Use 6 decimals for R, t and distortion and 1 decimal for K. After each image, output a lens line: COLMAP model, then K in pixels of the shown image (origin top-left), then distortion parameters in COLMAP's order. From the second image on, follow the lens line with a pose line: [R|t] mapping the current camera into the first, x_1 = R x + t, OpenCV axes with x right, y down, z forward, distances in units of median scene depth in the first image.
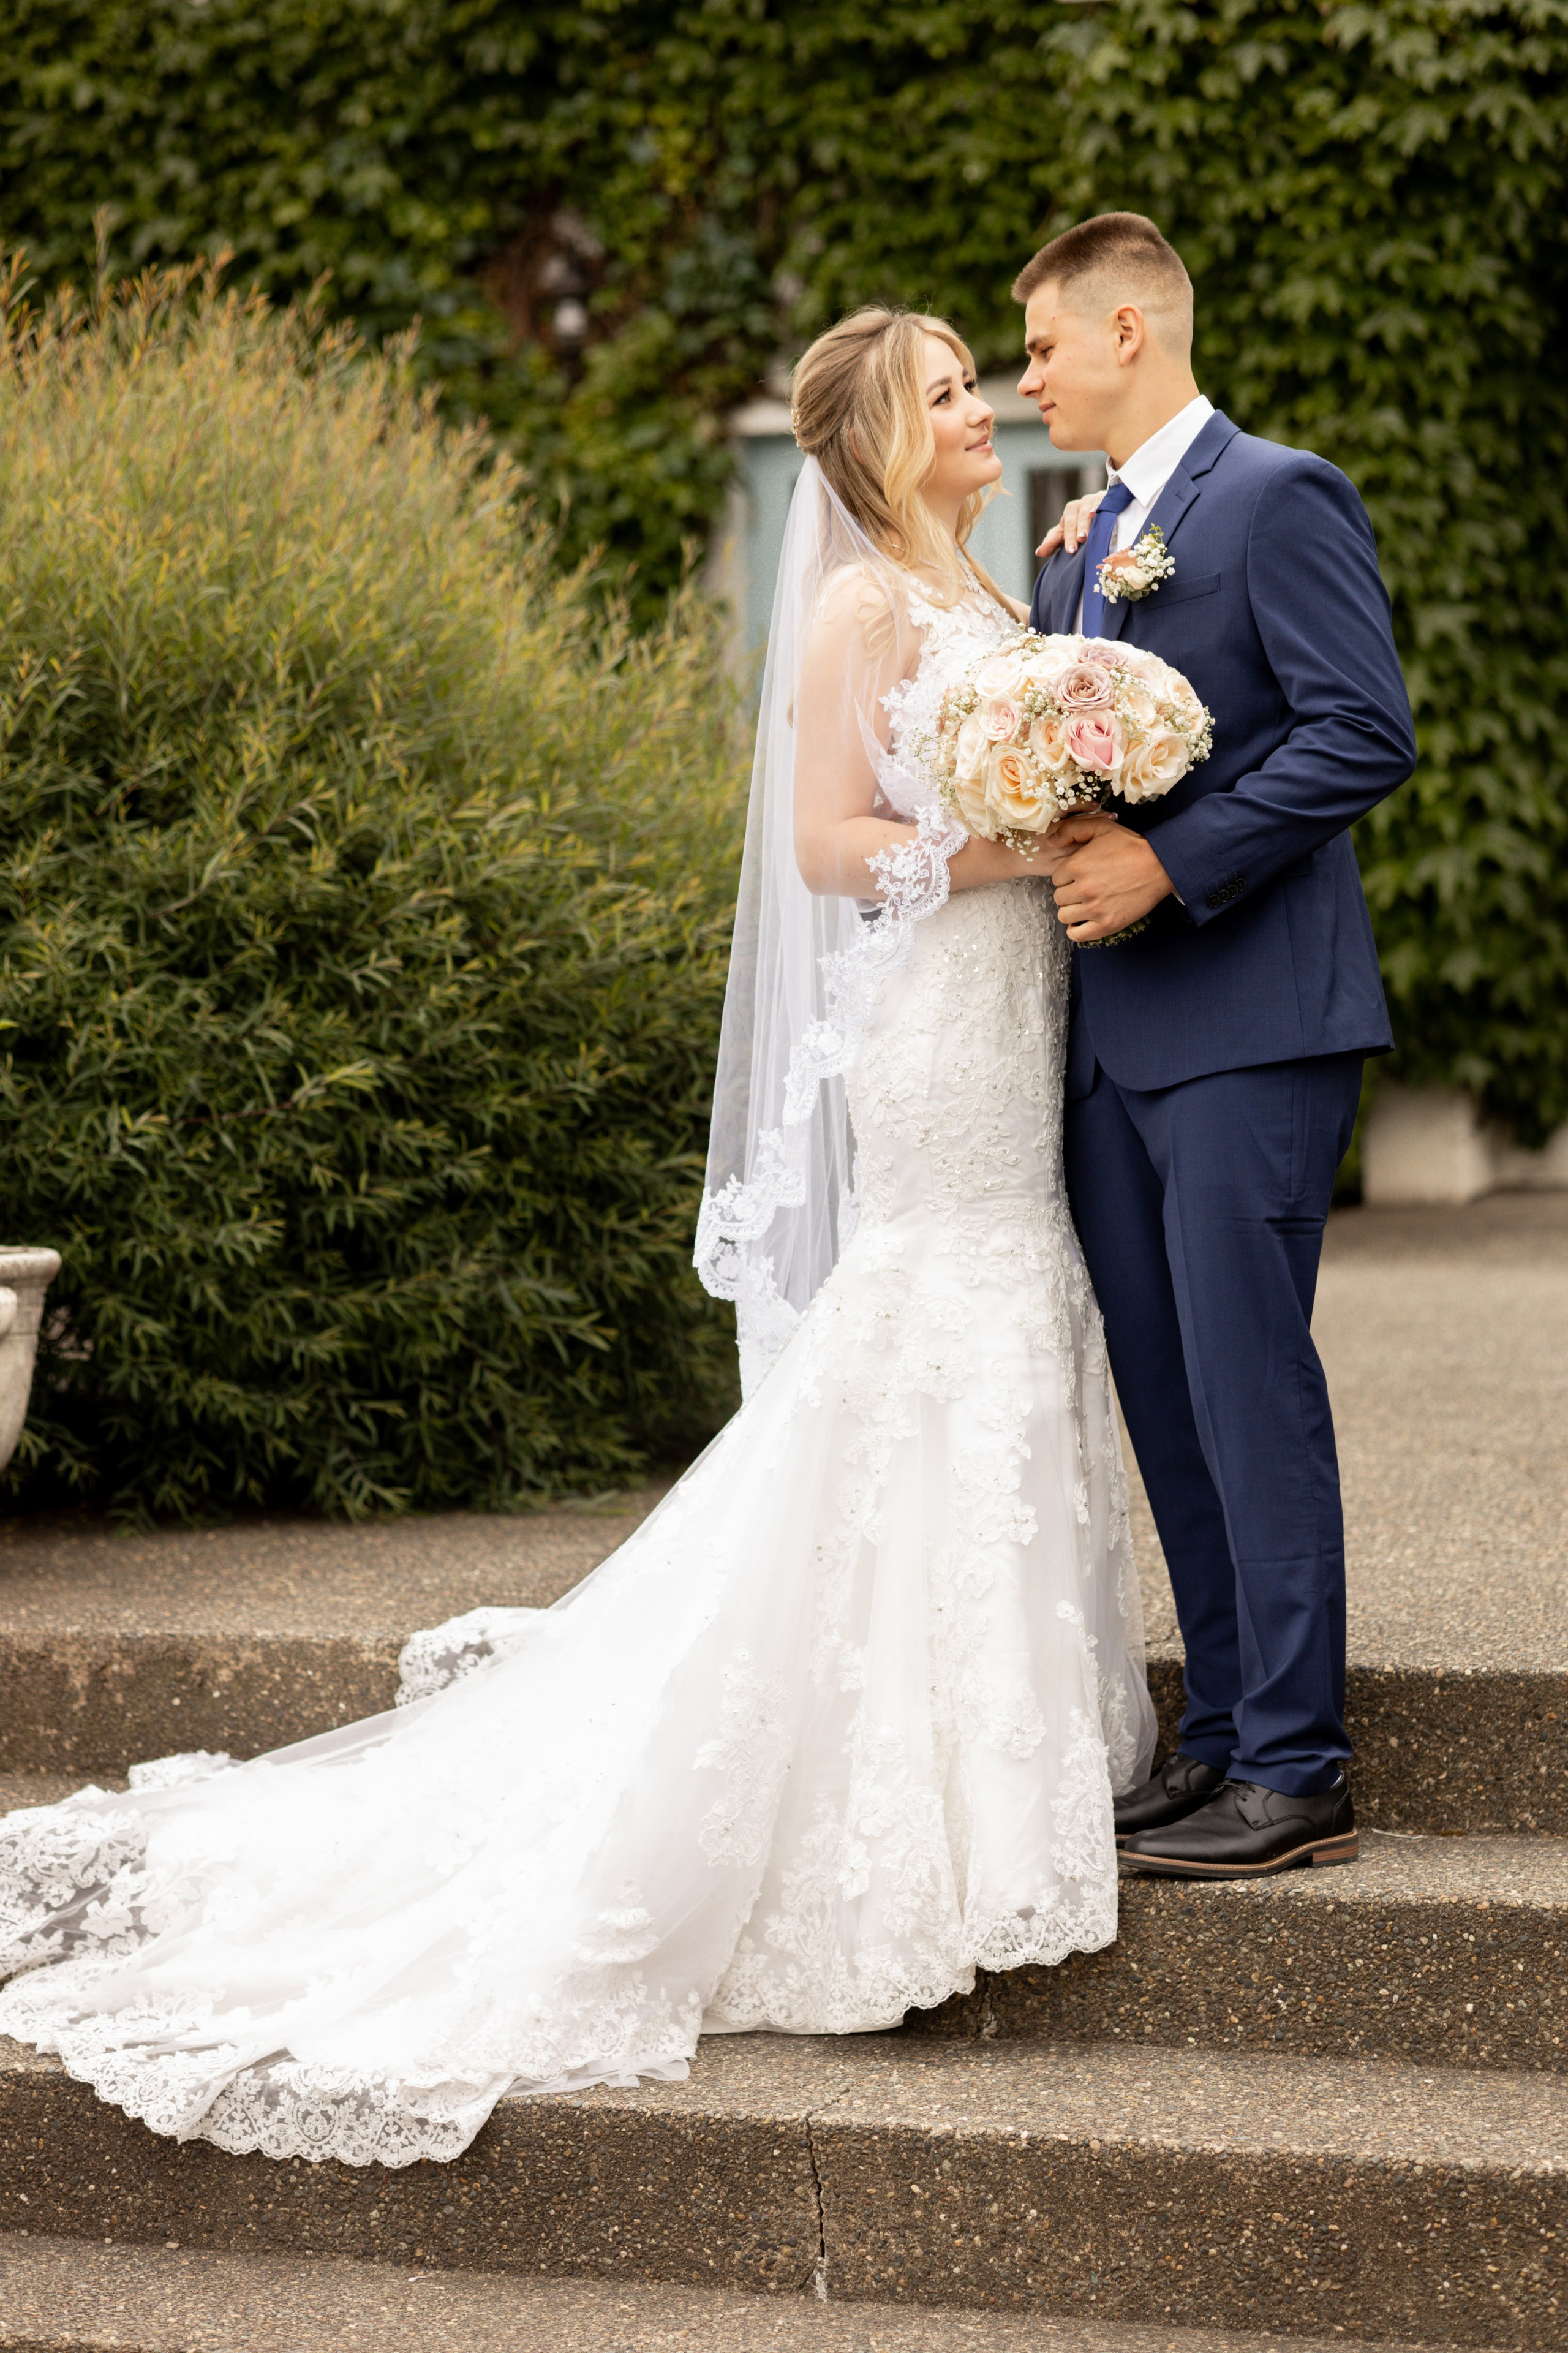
lens RADIAL K [[5766.0, 0, 731.1], [0, 5766.0, 1455.8], [0, 0, 1]] dist [0.080798, -0.205603]
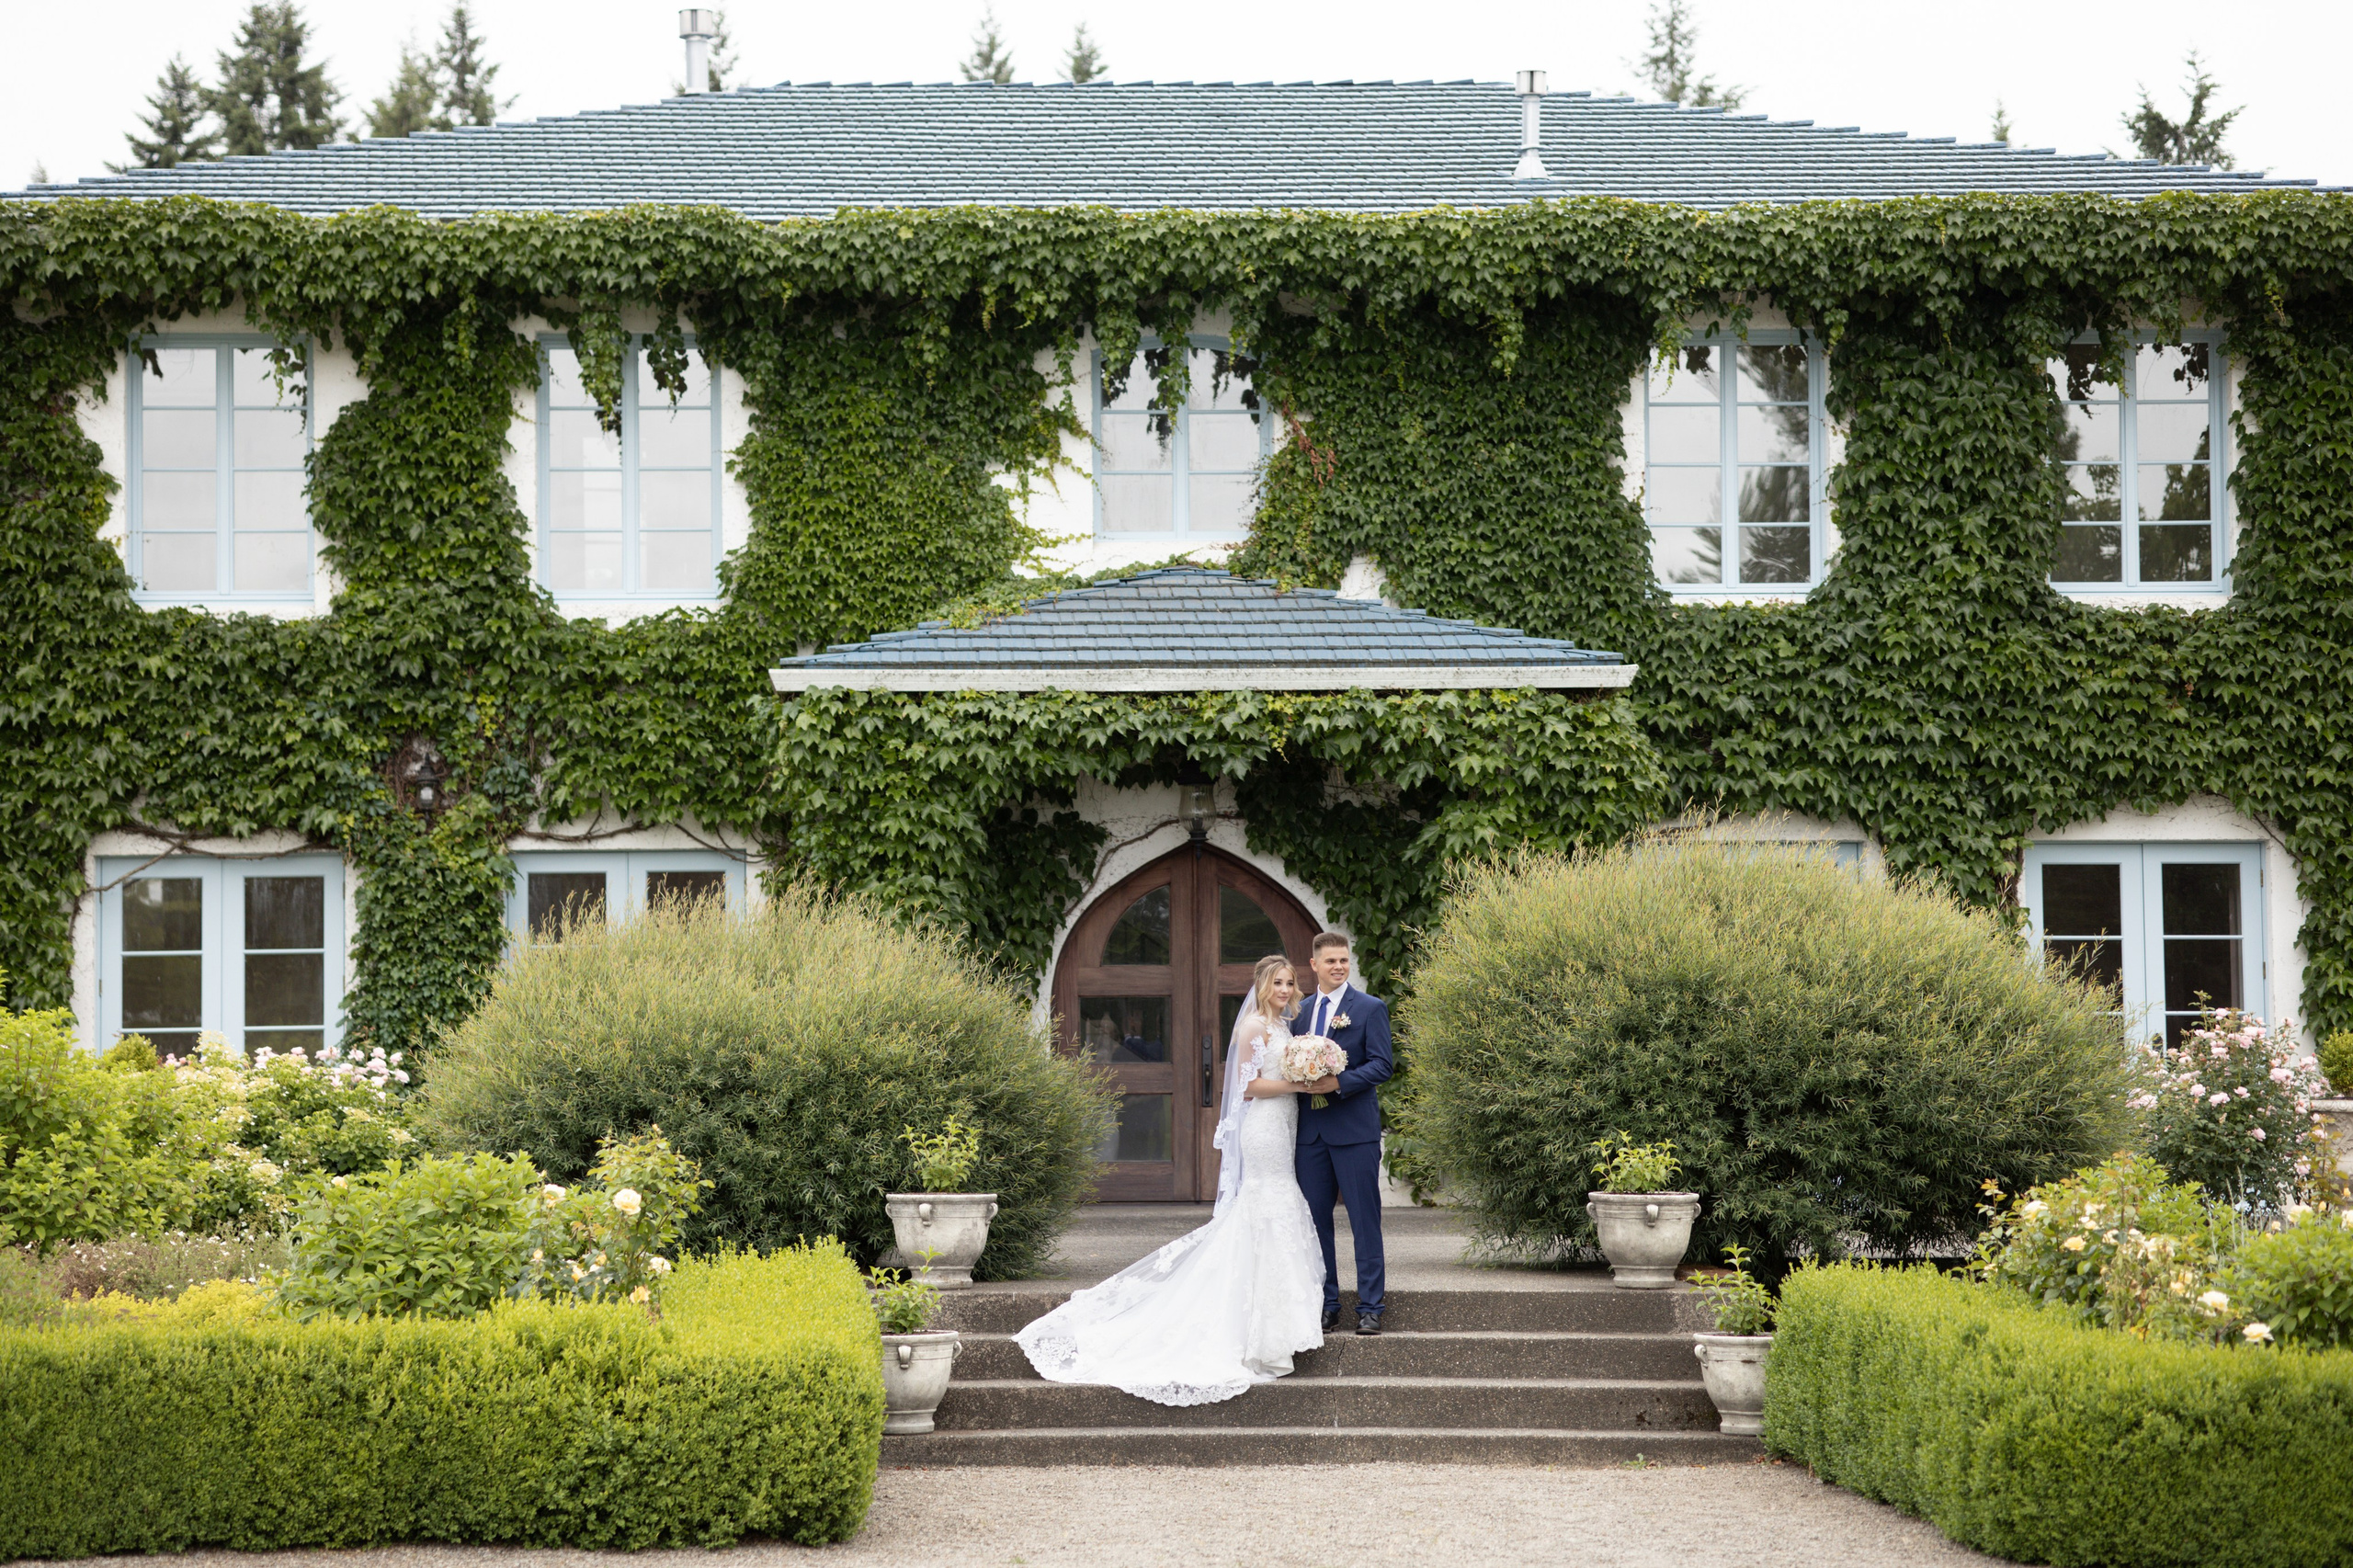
lens RADIAL K [[5824.7, 0, 1120.9], [0, 5824.7, 839.4], [0, 0, 1]] dist [1.010532, -0.438594]
pose [[0.920383, 0.028599, 0.389971, -0.744317], [0.022774, 0.991708, -0.126478, 0.105635], [-0.390354, 0.125289, 0.912100, -1.194860]]
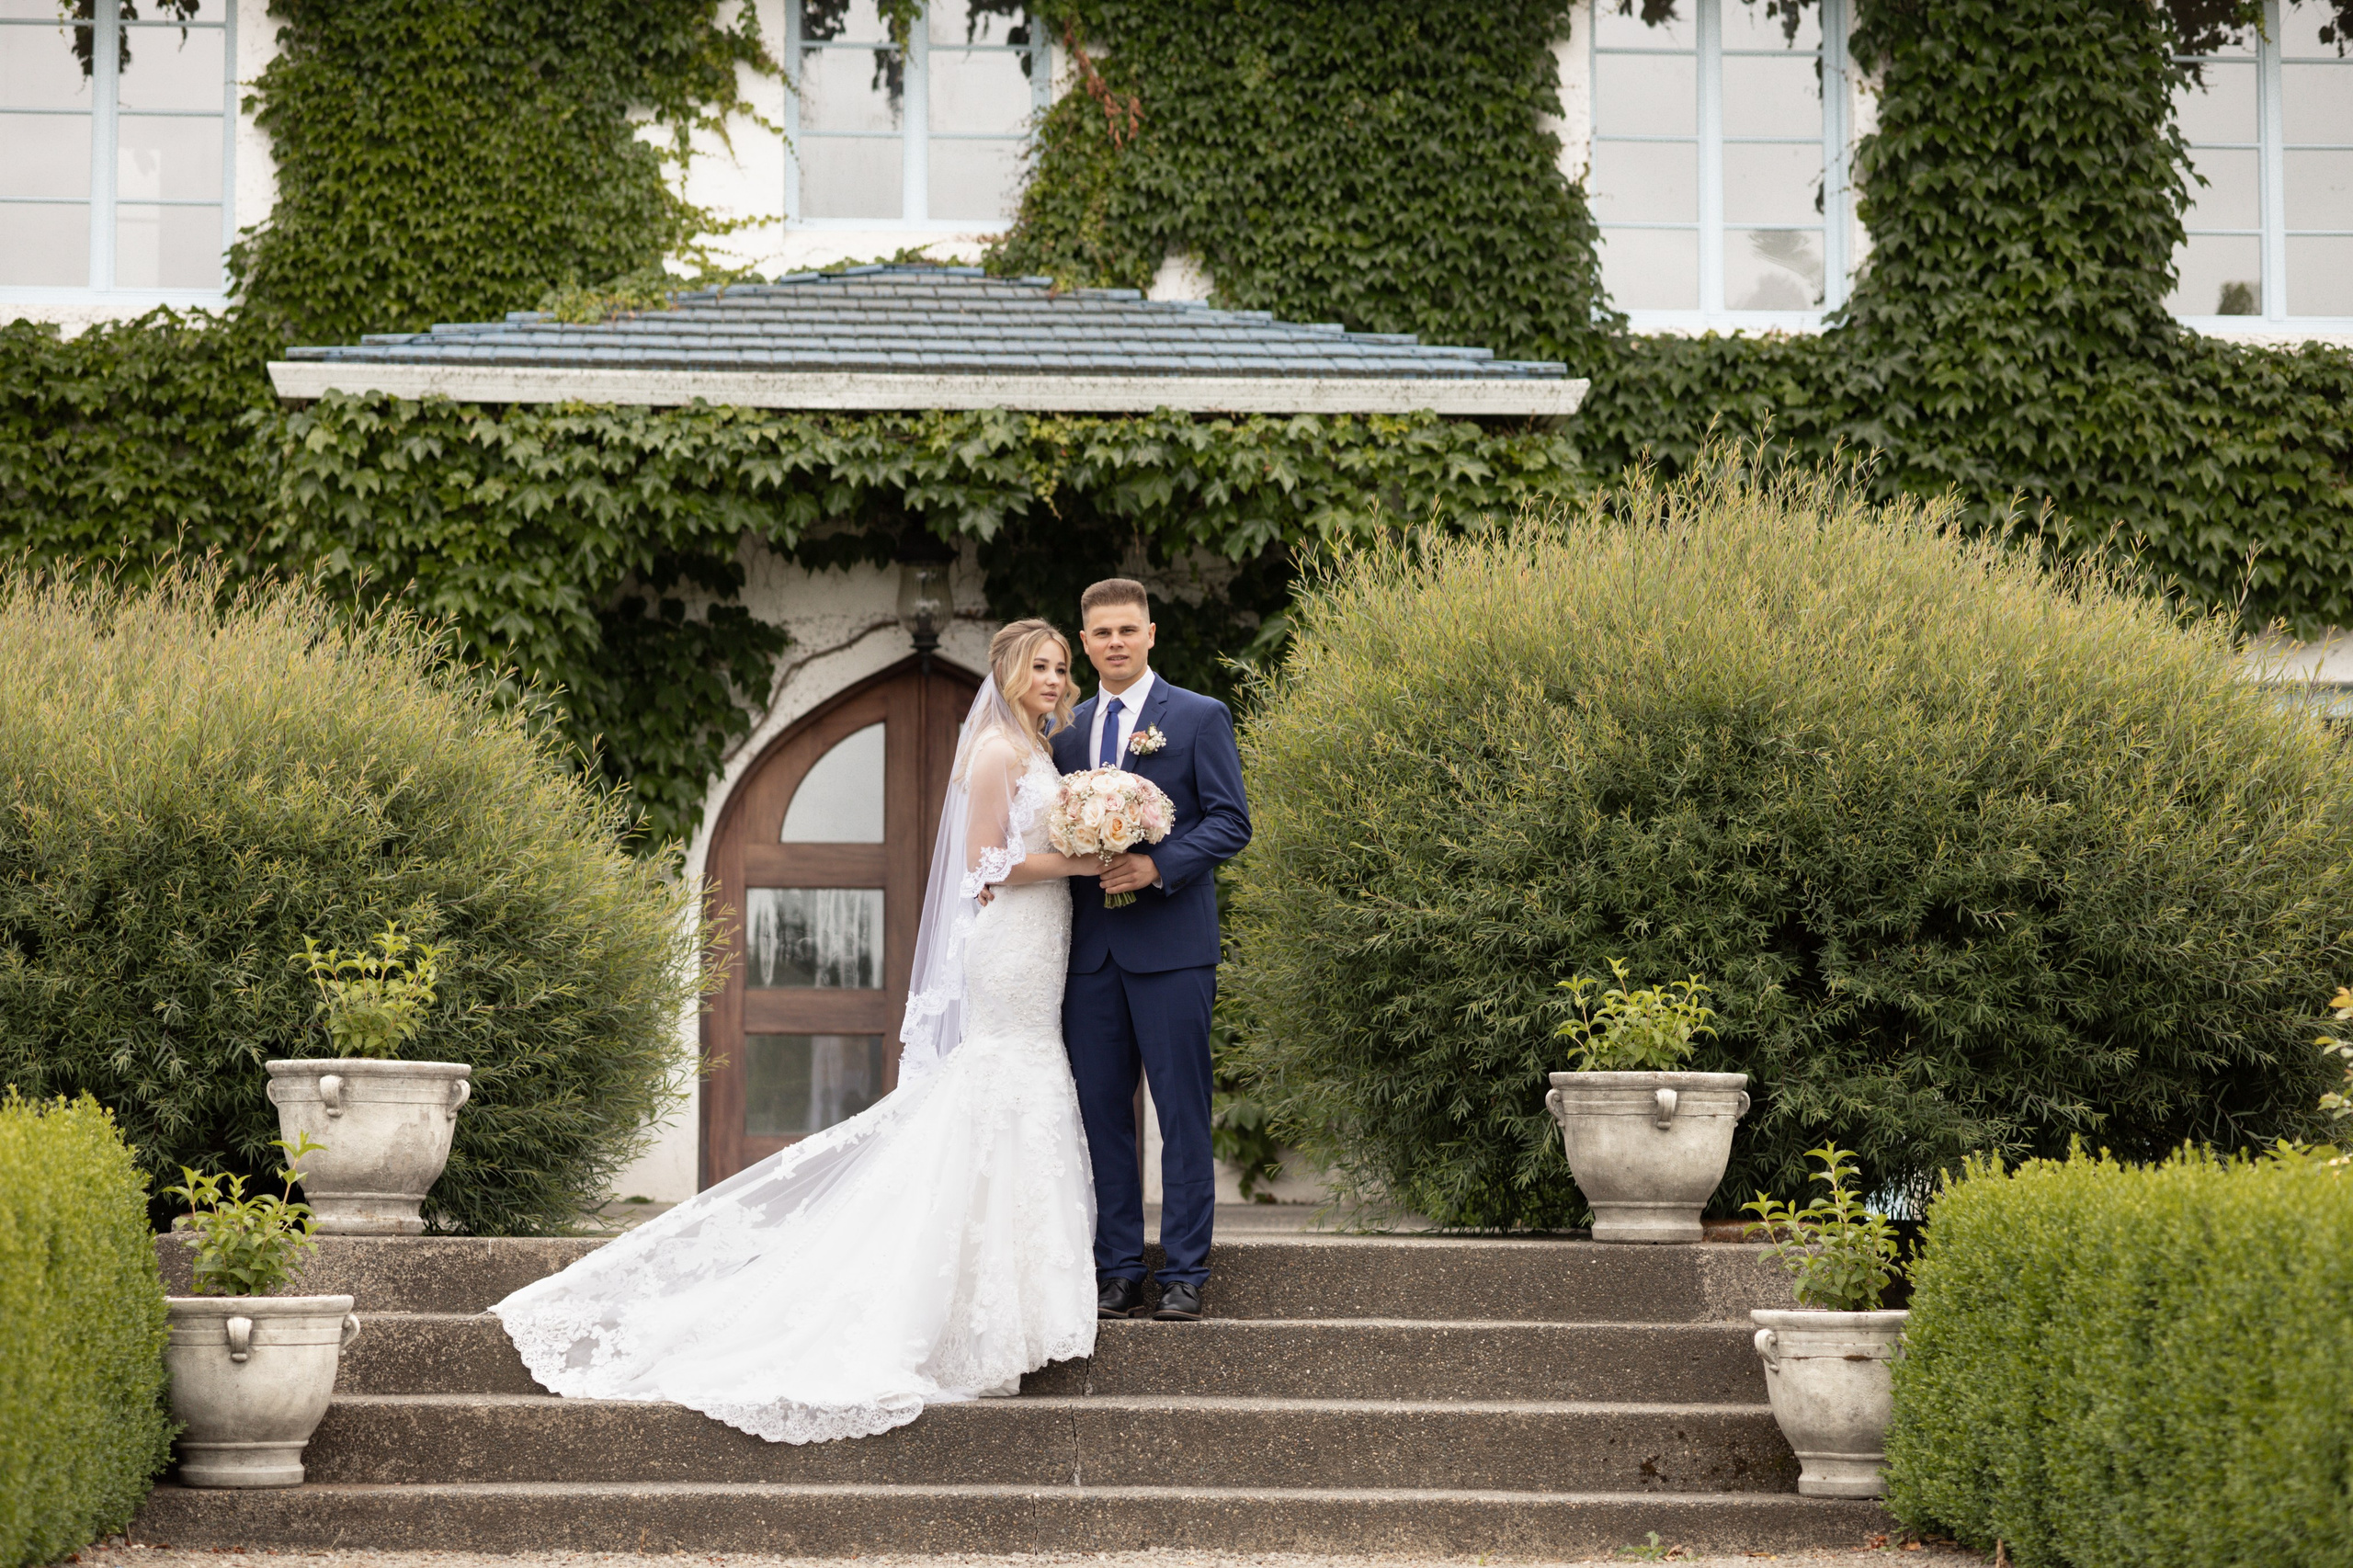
lens RADIAL K [[5817.6, 0, 1054.0], [0, 5817.6, 851.7], [0, 0, 1]] dist [0.190295, -0.724347]
pose [[0.914046, 0.050715, 0.402427, -0.375582], [0.011785, 0.988413, -0.151329, 0.099089], [-0.405439, 0.143064, 0.902858, -0.442659]]
